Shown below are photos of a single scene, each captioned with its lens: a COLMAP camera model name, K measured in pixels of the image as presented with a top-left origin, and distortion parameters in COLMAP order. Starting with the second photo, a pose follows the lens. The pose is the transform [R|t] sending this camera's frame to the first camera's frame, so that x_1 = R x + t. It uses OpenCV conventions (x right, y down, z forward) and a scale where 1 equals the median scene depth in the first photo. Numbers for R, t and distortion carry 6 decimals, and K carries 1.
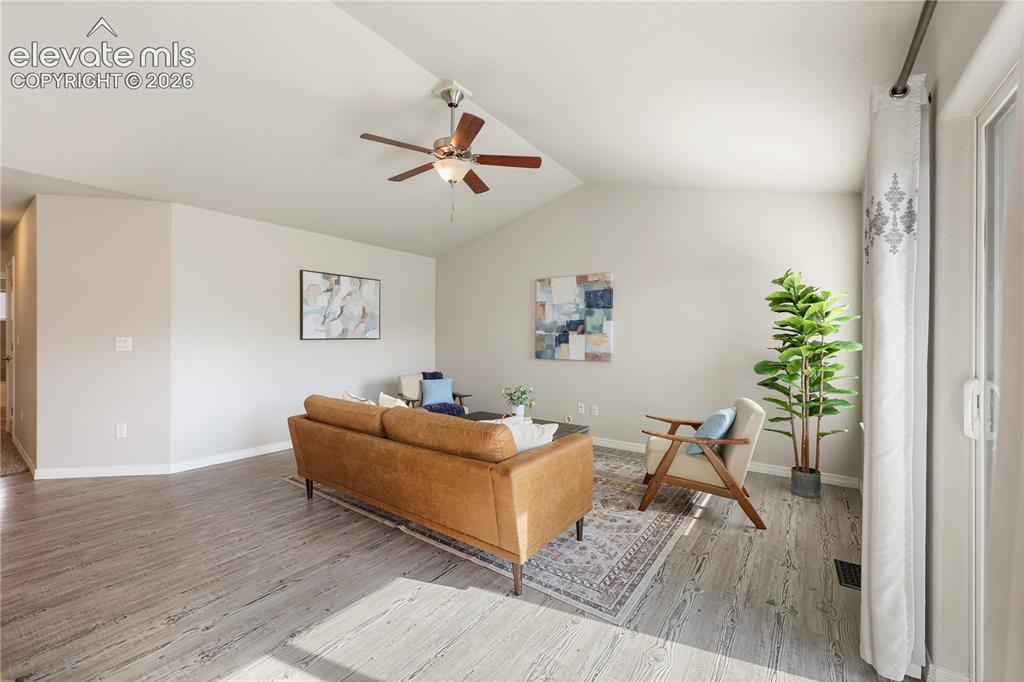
lens RADIAL K [[414.7, 0, 521.2], [0, 414.7, 340.1], [0, 0, 1]] dist [0.004084, -0.000244]
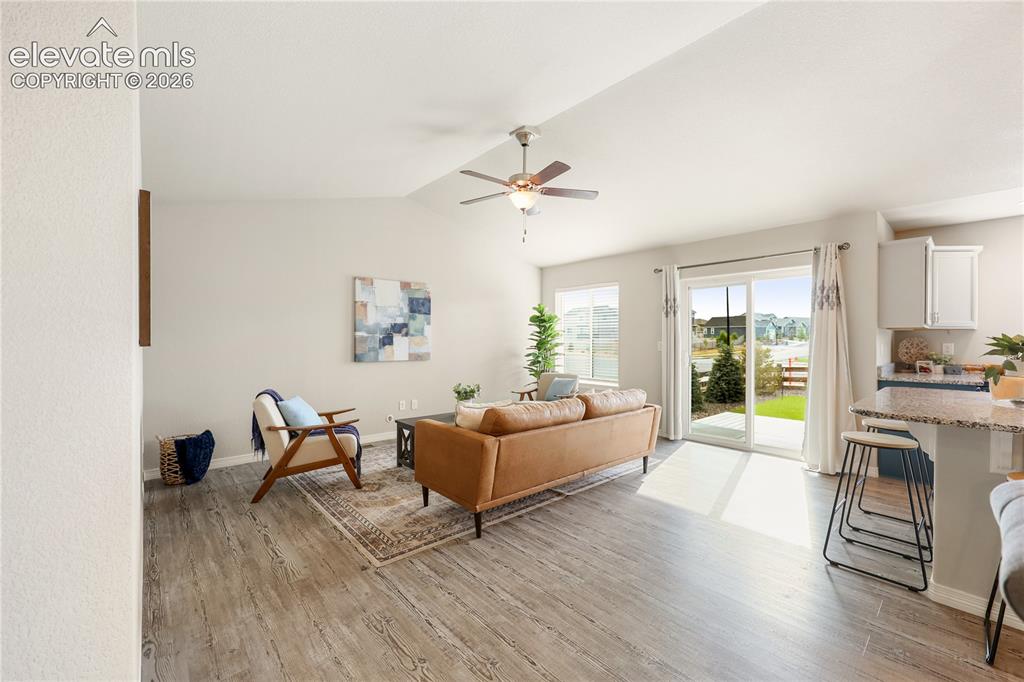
lens RADIAL K [[414.7, 0, 510.3], [0, 414.7, 341.0], [0, 0, 1]] dist [0.004084, -0.000244]
pose [[0.217120, -0.006947, 0.976120, -0.862244], [0.003323, 0.999974, 0.006378, -0.008346], [-0.976139, 0.001858, 0.217137, 0.503743]]
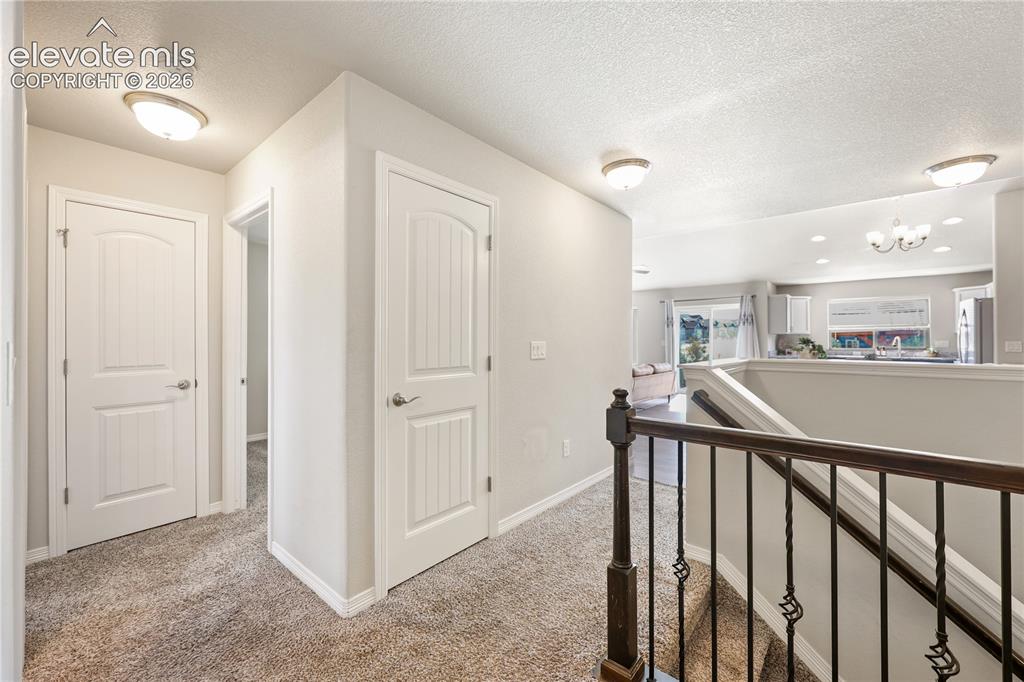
lens RADIAL K [[414.7, 0, 510.9], [0, 414.7, 338.7], [0, 0, 1]] dist [0.004084, -0.000244]
pose [[0.078694, -0.002706, 0.996895, -1.780446], [0.009136, 0.999956, 0.001993, -0.019130], [-0.996857, 0.008951, 0.078715, 0.942245]]
